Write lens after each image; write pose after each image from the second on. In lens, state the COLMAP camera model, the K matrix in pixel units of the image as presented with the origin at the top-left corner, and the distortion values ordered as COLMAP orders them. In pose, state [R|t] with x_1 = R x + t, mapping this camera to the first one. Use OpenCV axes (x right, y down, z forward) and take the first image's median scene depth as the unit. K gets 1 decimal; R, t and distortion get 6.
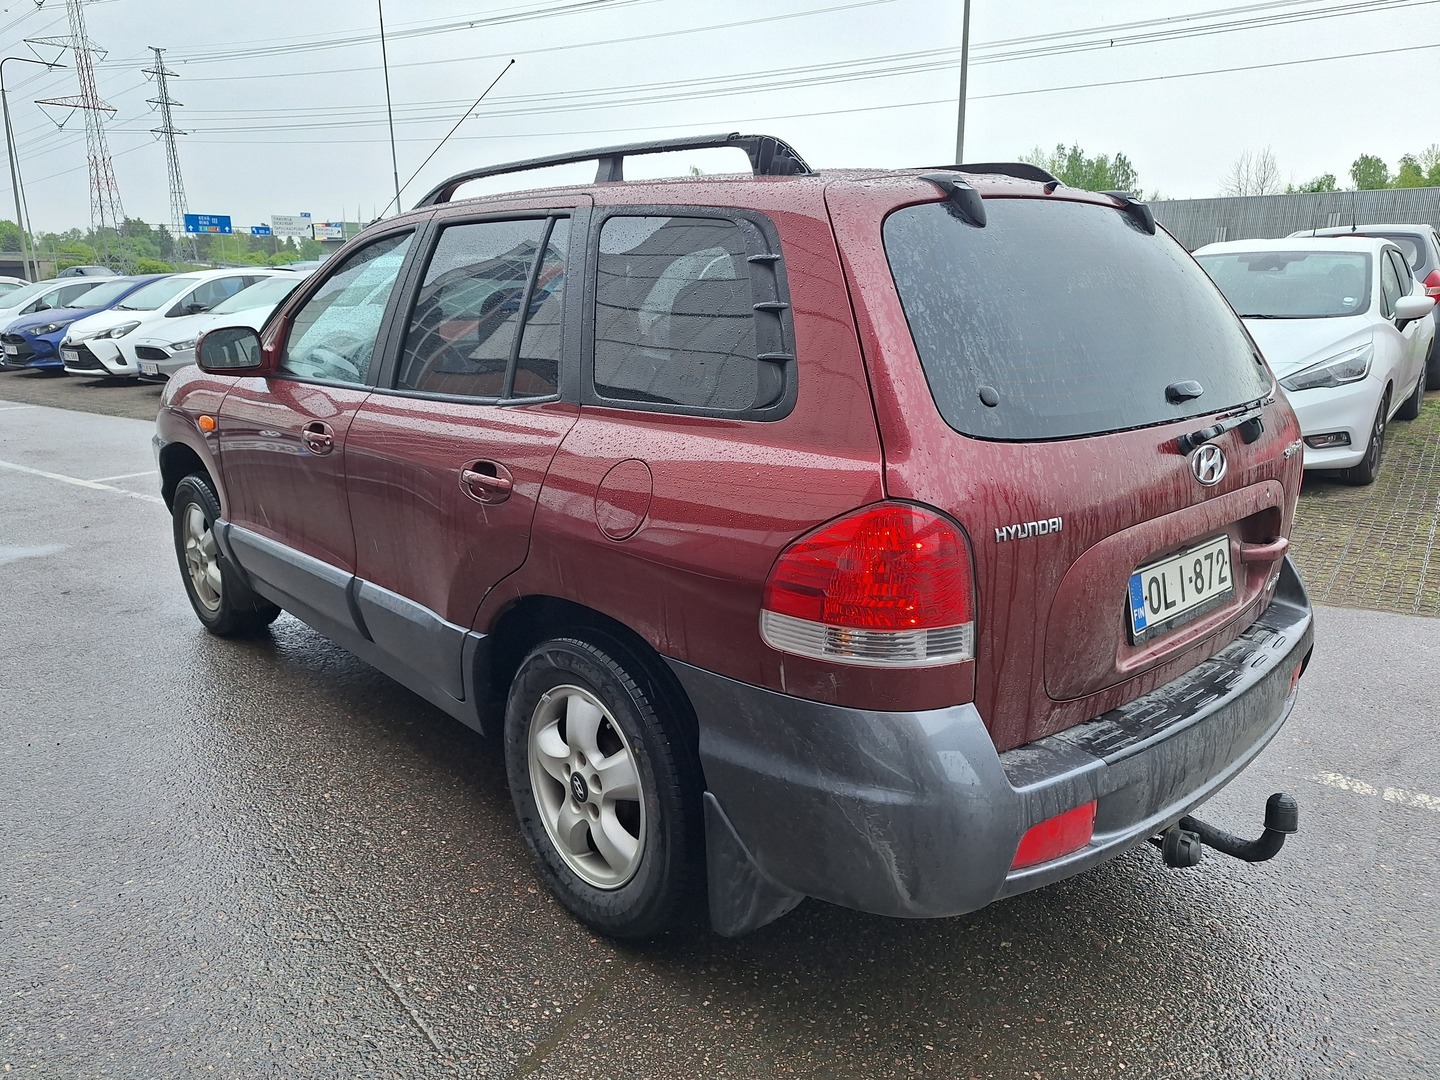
lens RADIAL K [[1036.1, 0, 719.8], [0, 1036.1, 533.4], [0, 0, 1]] dist [0.004121, 0.001506]
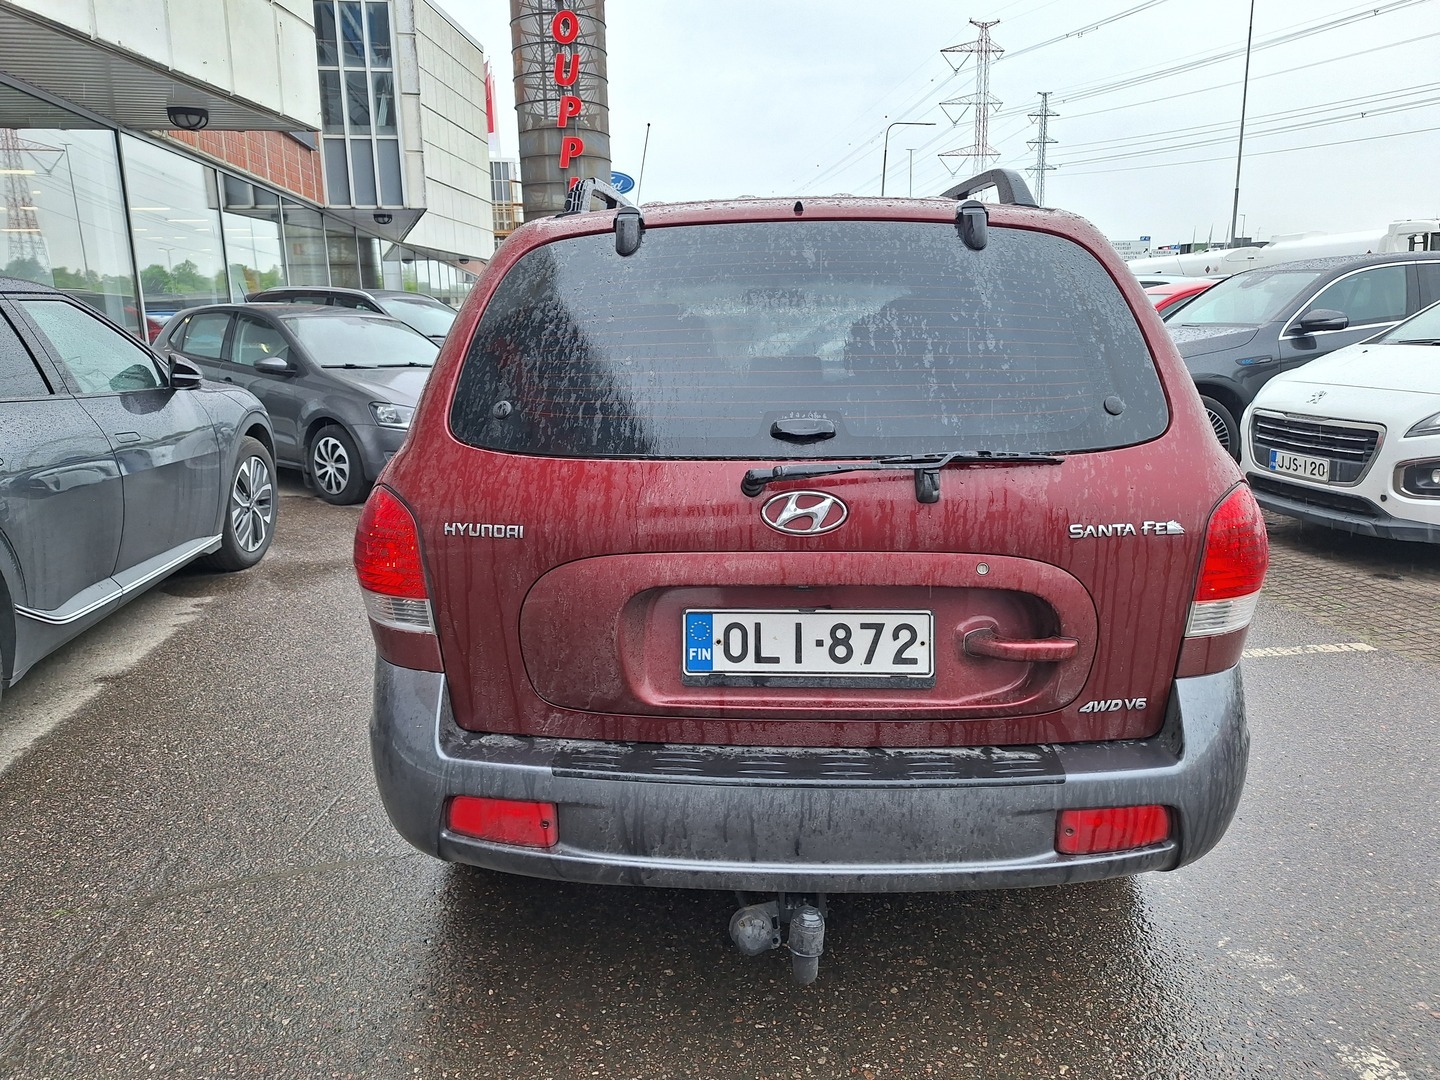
lens RADIAL K [[1035.9, 0, 726.9], [0, 1035.9, 531.3], [0, 0, 1]] dist [0.108154, -0.164201]
pose [[0.700872, 0.145800, -0.698227, 1.051498], [-0.164071, 0.985591, 0.041114, -0.076317], [0.694161, 0.085743, 0.714695, 0.317218]]
